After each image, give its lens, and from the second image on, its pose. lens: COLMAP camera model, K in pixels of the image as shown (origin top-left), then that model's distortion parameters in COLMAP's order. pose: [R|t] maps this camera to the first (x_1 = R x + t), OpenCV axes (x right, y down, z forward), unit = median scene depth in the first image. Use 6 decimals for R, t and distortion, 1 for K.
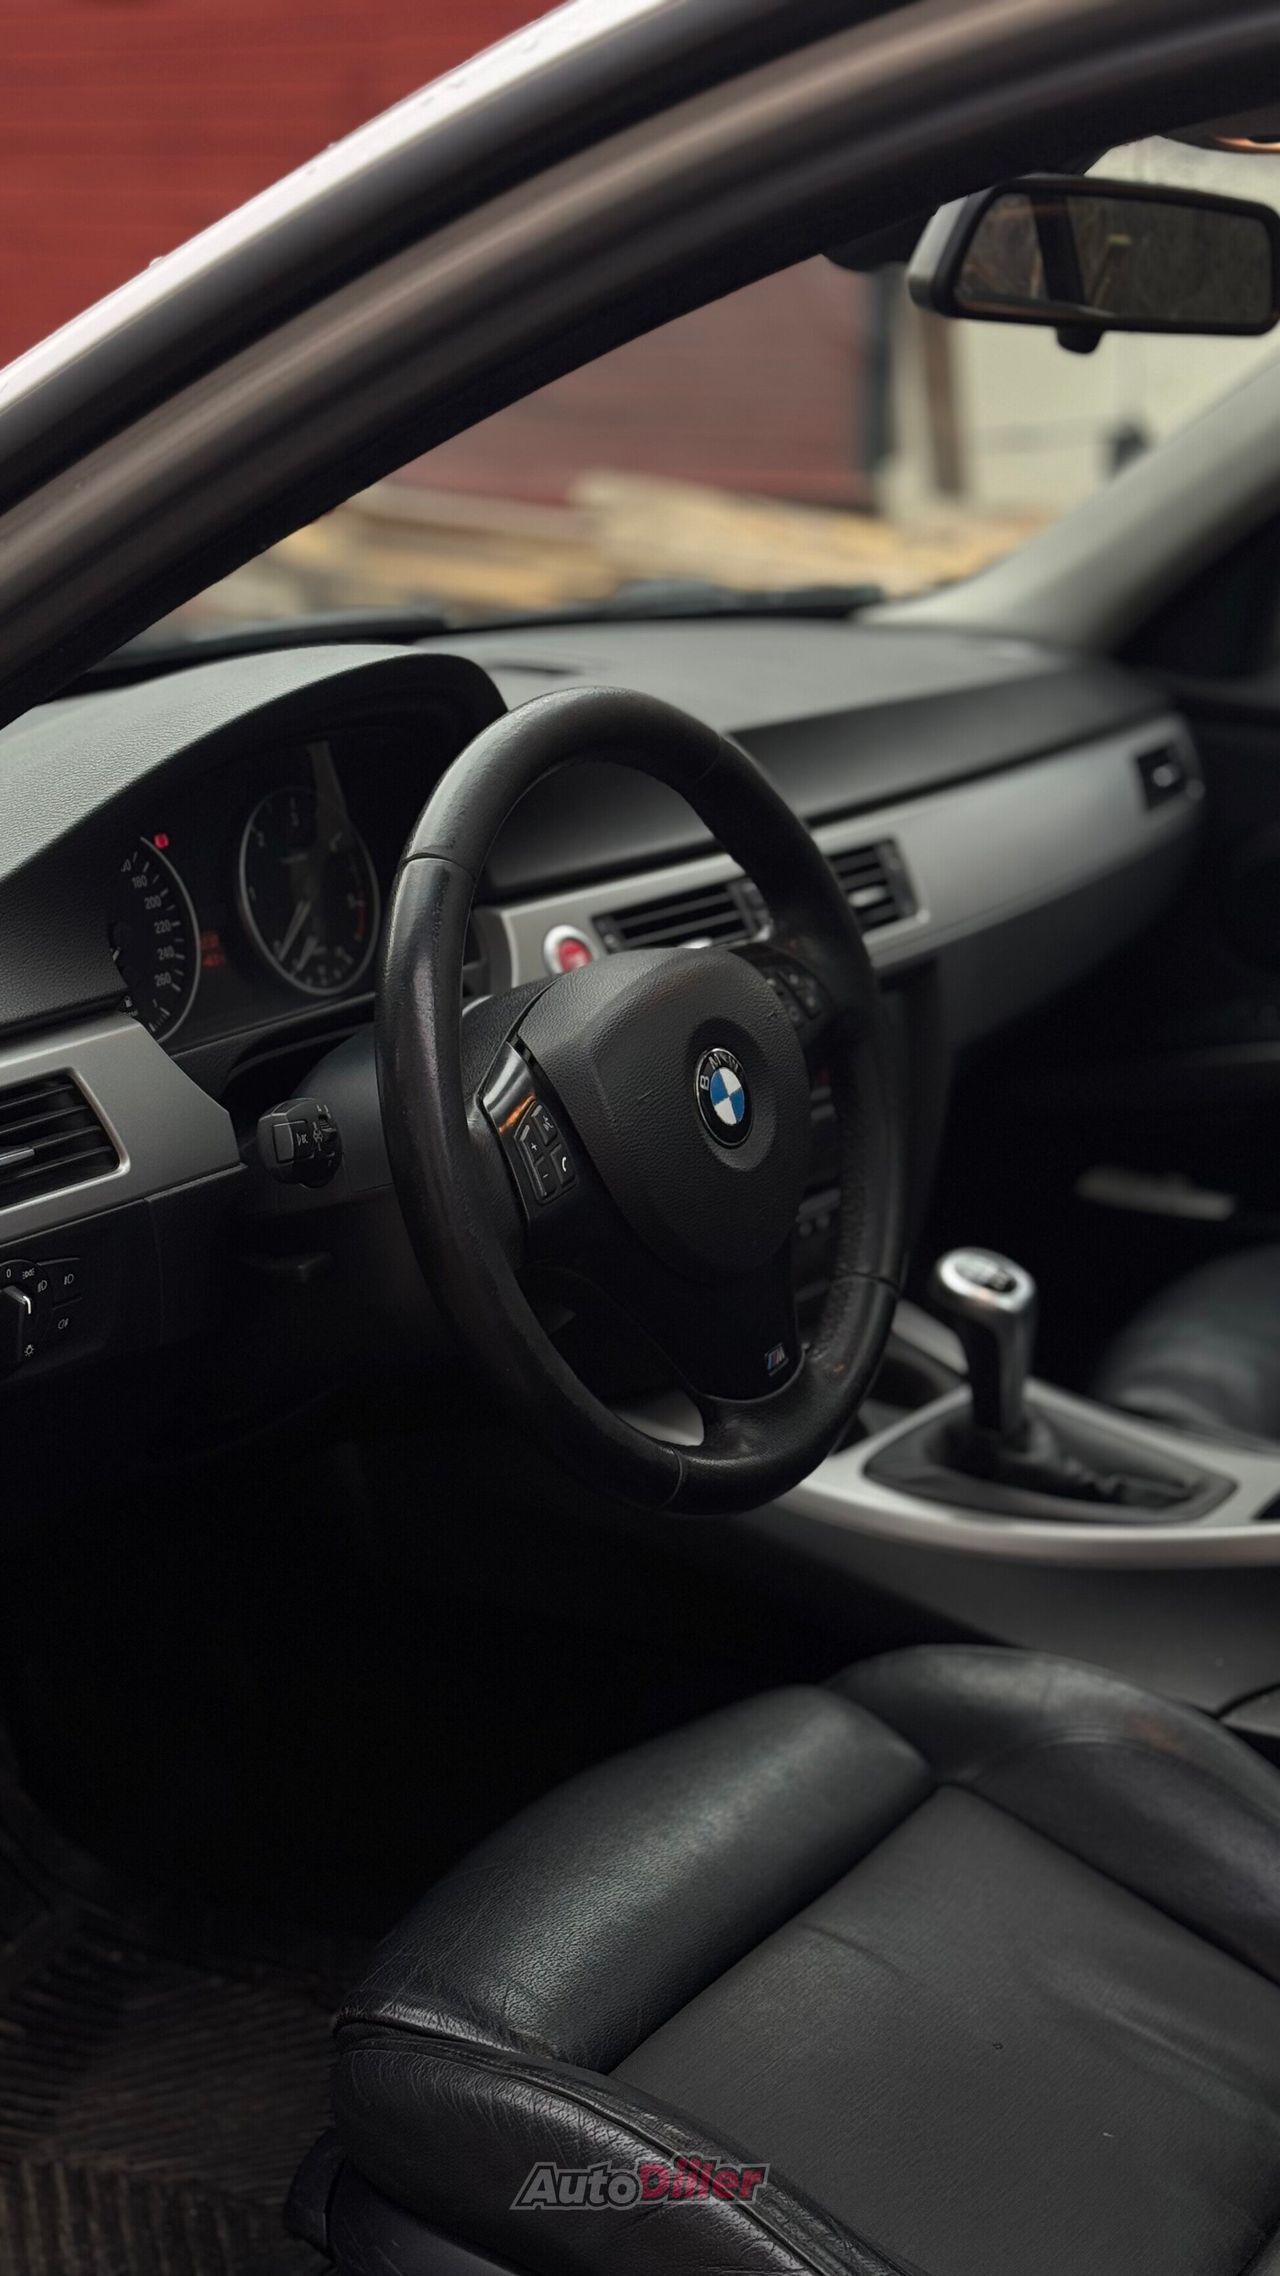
lens RADIAL K [[3160.1, 0, 621.9], [0, 3160.1, 1140.3], [0, 0, 1]] dist [0.151262, 0.000000]
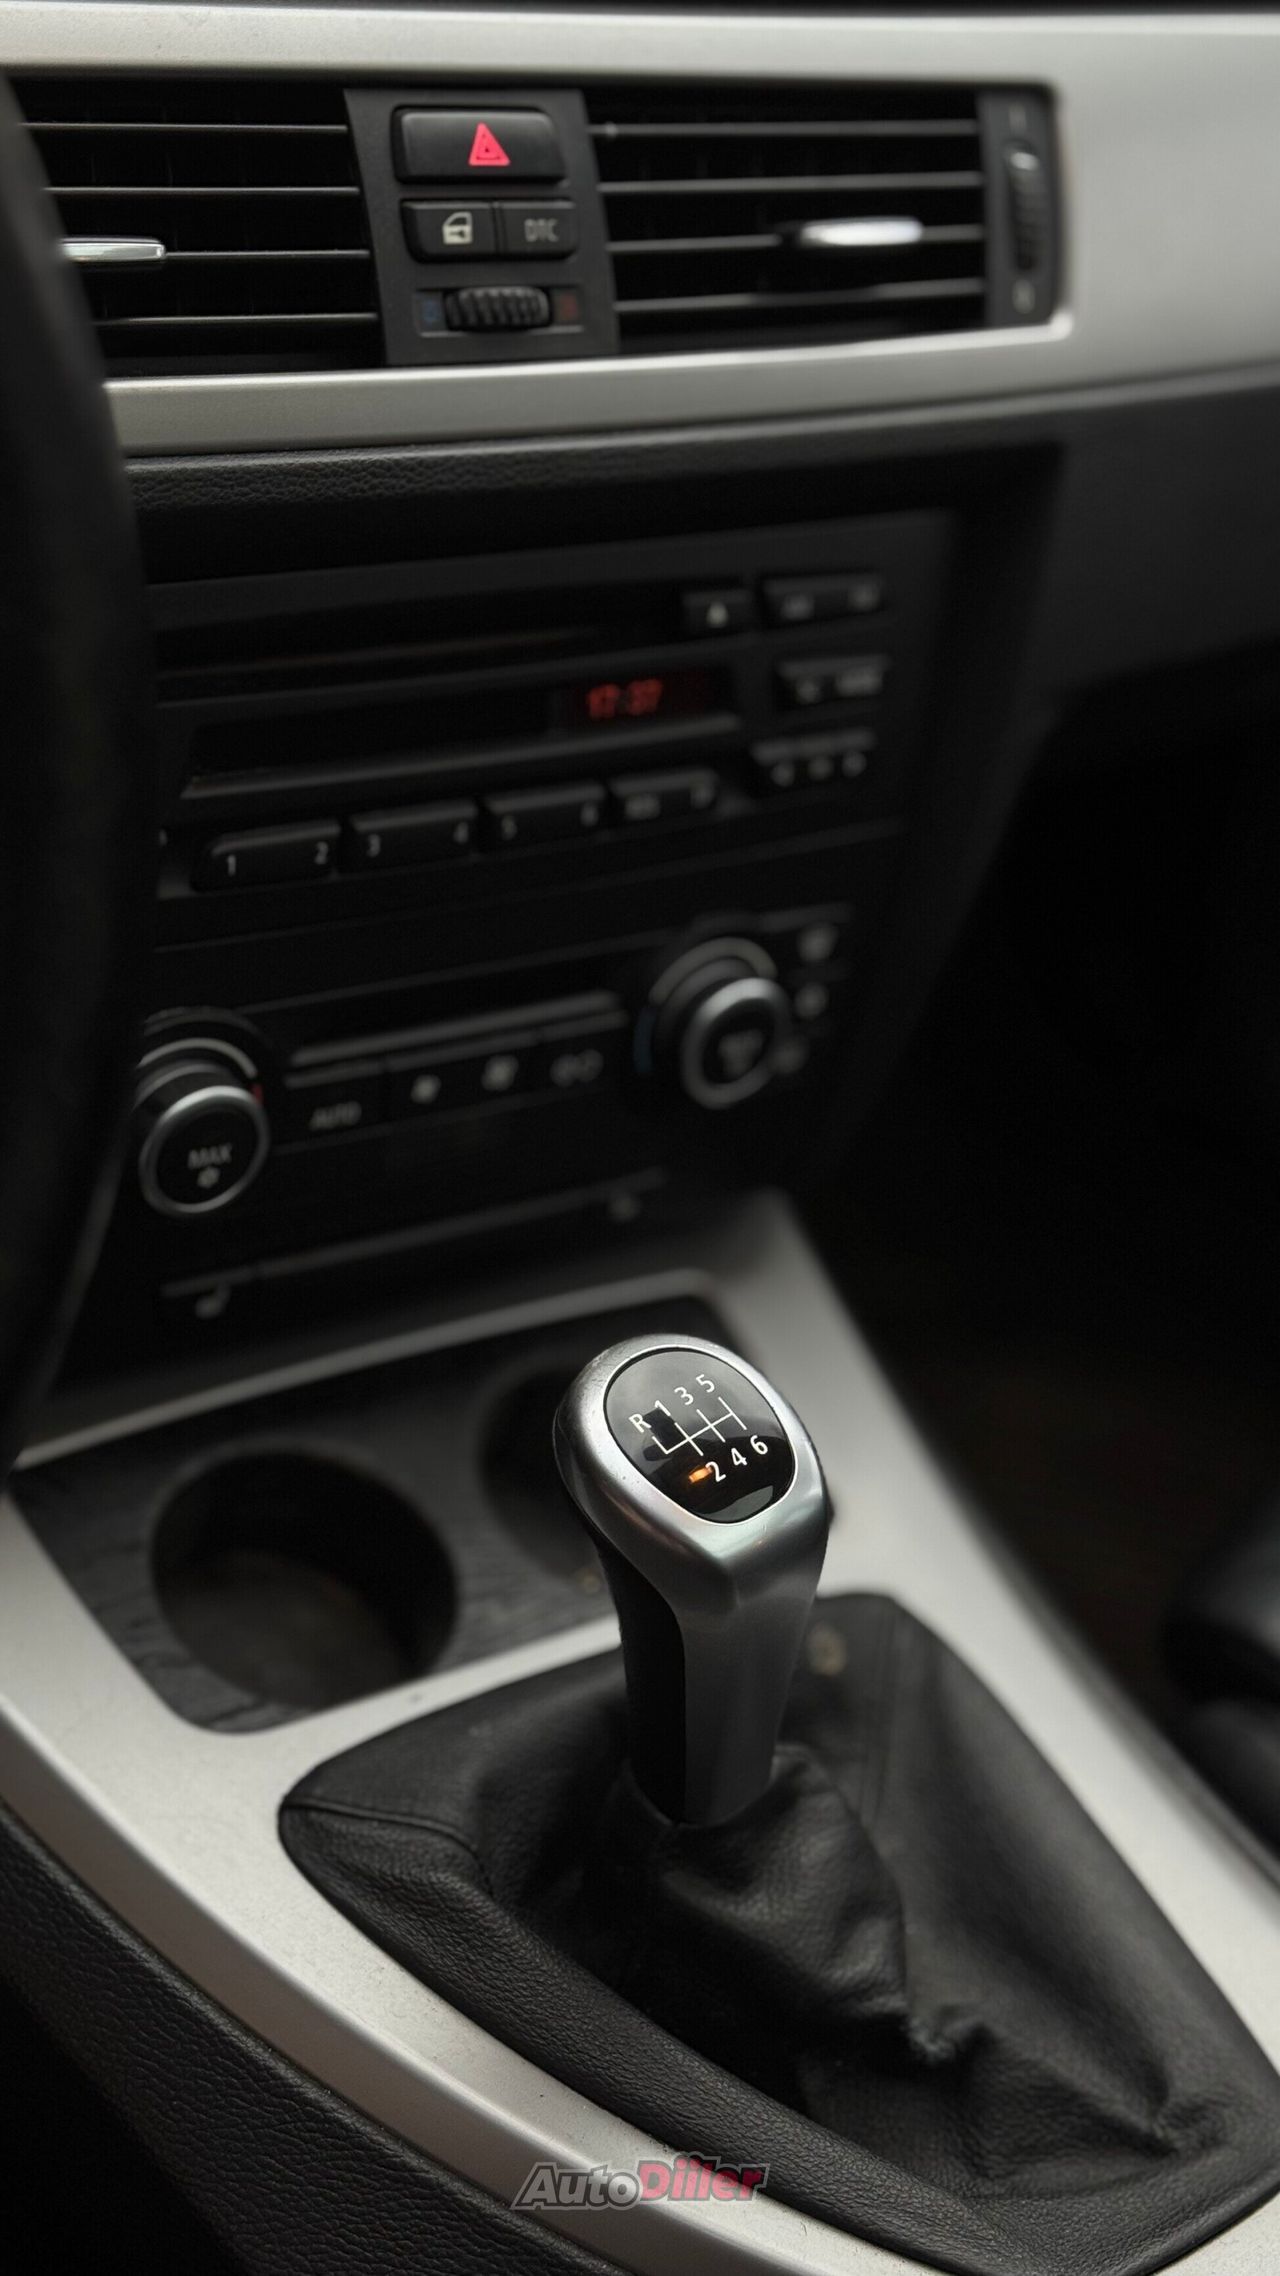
lens RADIAL K [[3160.1, 0, 643.1], [0, 3160.1, 1140.9], [0, 0, 1]] dist [0.151262, 0.000000]
pose [[0.936358, 0.286045, -0.203502, 0.191646], [-0.231070, 0.938619, 0.256128, -0.082490], [0.264274, -0.192804, 0.944979, 0.768678]]
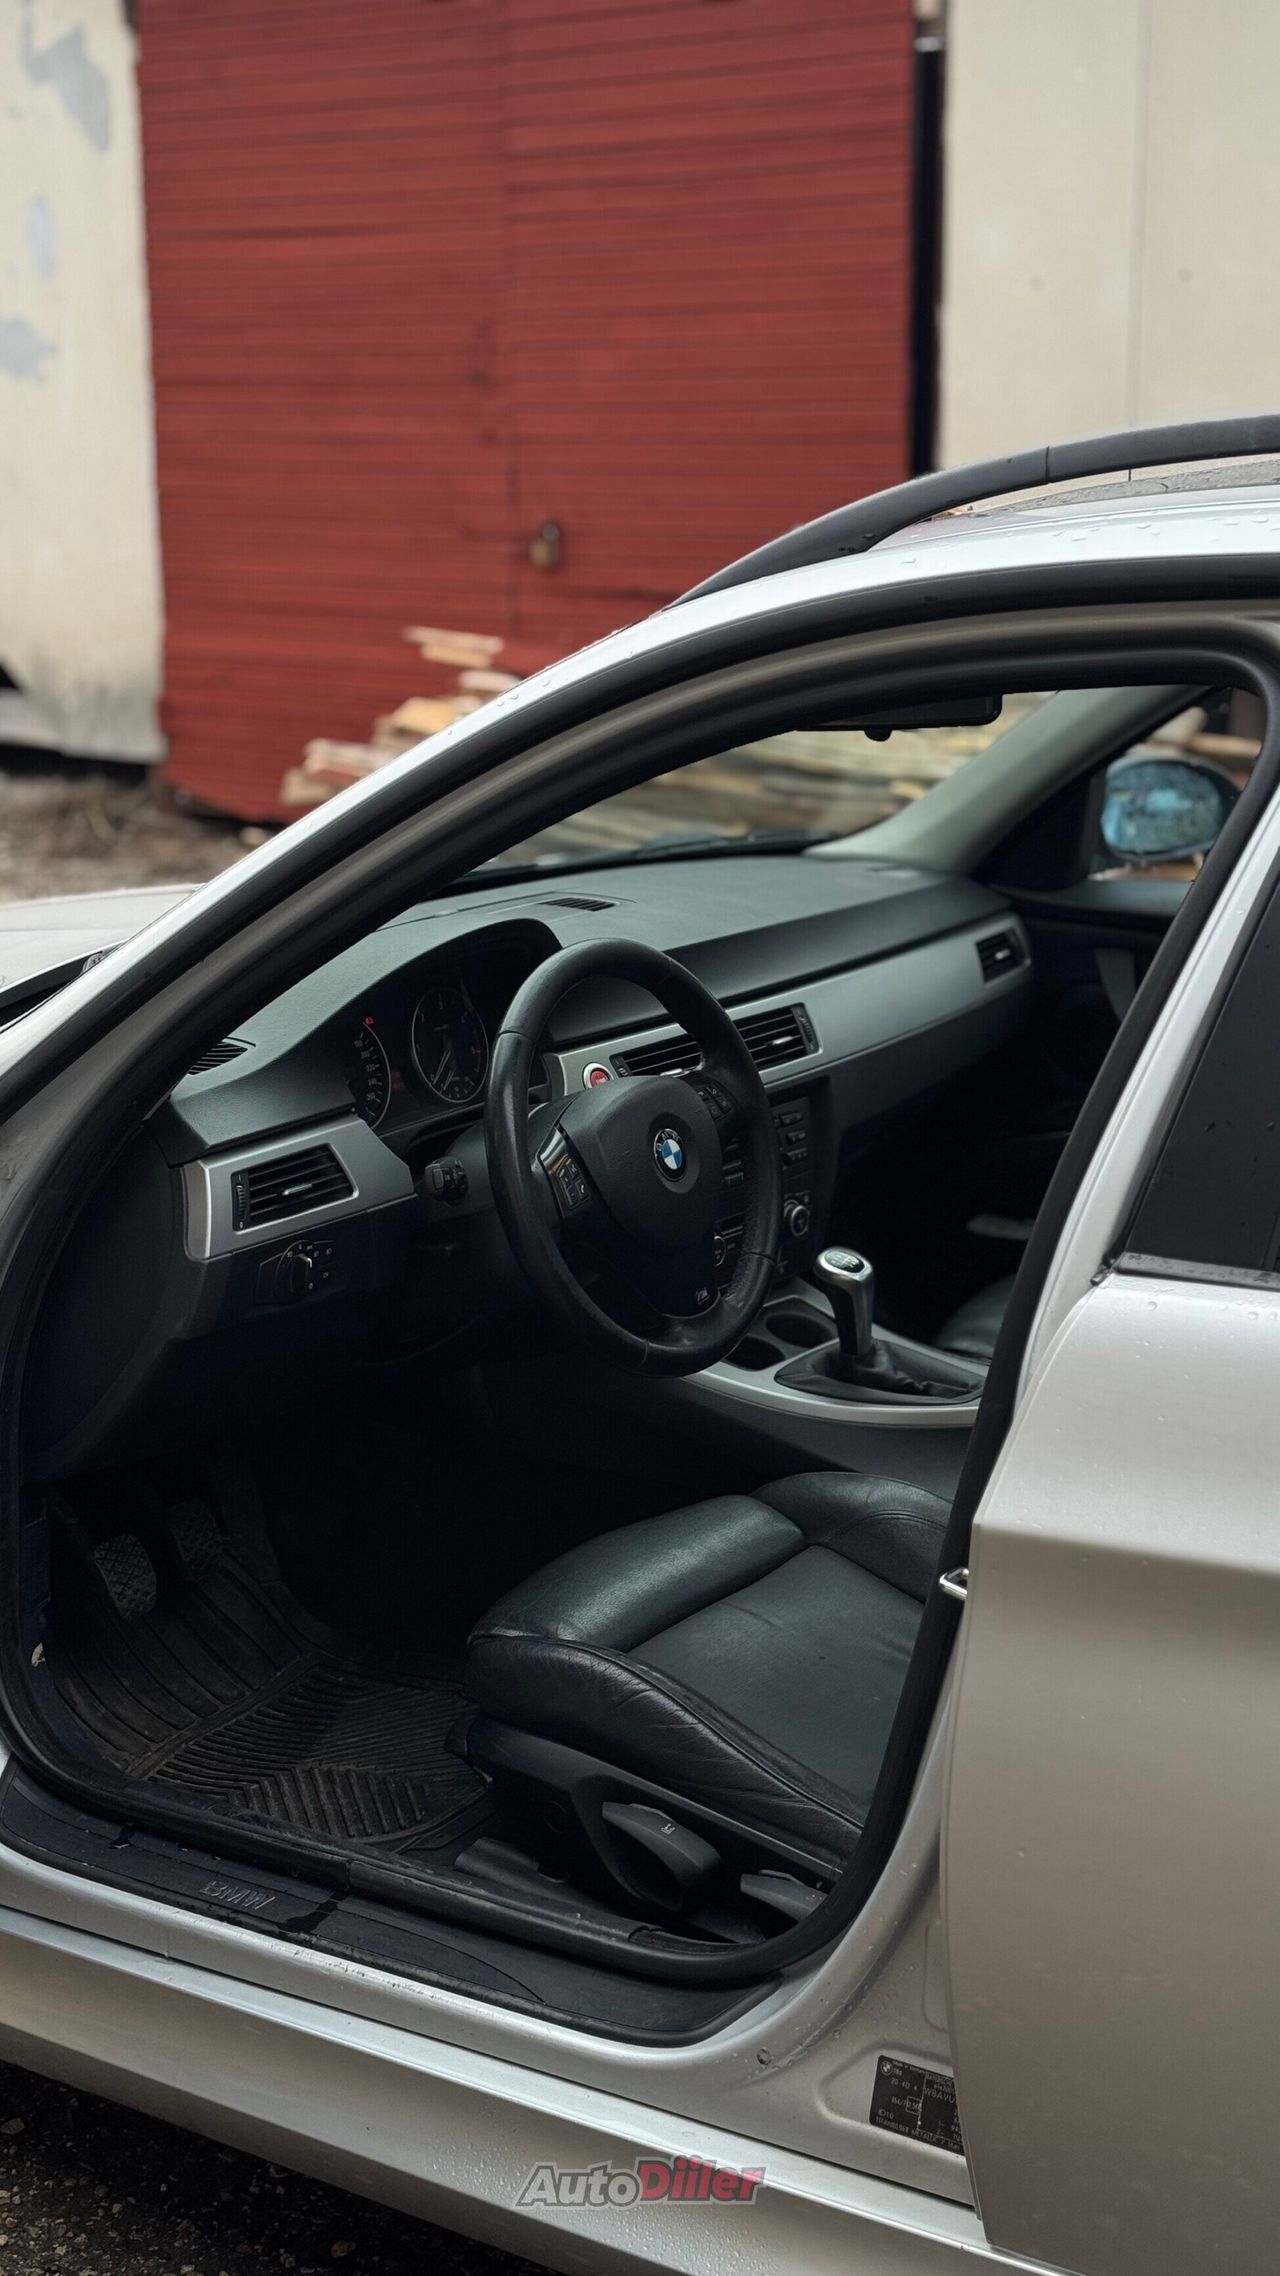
lens RADIAL K [[3160.1, 0, 649.8], [0, 3160.1, 1140.5], [0, 0, 1]] dist [0.151262, 0.000000]
pose [[0.999310, -0.012217, -0.035077, 0.079349], [0.011067, 0.999401, -0.032796, 0.036206], [0.035457, 0.032385, 0.998846, -0.810730]]
